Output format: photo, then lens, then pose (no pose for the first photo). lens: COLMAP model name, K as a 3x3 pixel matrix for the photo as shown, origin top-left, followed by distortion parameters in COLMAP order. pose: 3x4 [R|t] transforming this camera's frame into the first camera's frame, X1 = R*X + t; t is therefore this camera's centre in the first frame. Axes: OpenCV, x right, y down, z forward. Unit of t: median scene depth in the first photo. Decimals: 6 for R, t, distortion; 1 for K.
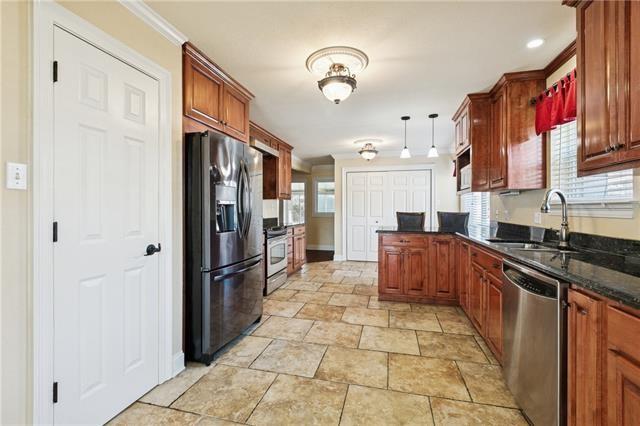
lens RADIAL K [[288.2, 0, 318.7], [0, 288.2, 209.9], [0, 0, 1]] dist [0.001344, 0.000861]
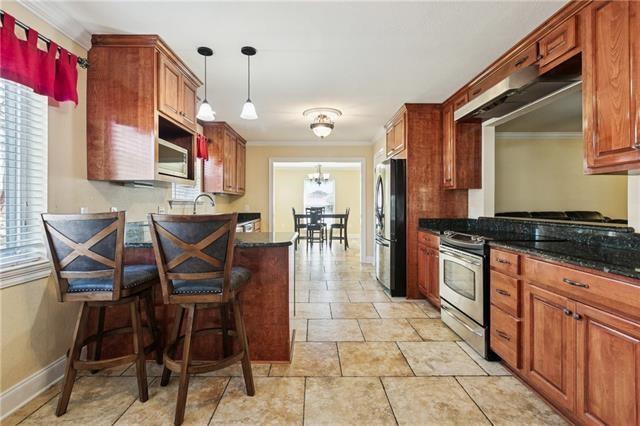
lens RADIAL K [[288.2, 0, 320.1], [0, 288.2, 207.9], [0, 0, 1]] dist [0.001344, 0.000861]
pose [[-0.966431, -0.000209, -0.256926, 0.330205], [-0.001944, 0.999977, 0.006498, 0.001328], [0.256919, 0.006779, -0.966409, 1.708332]]
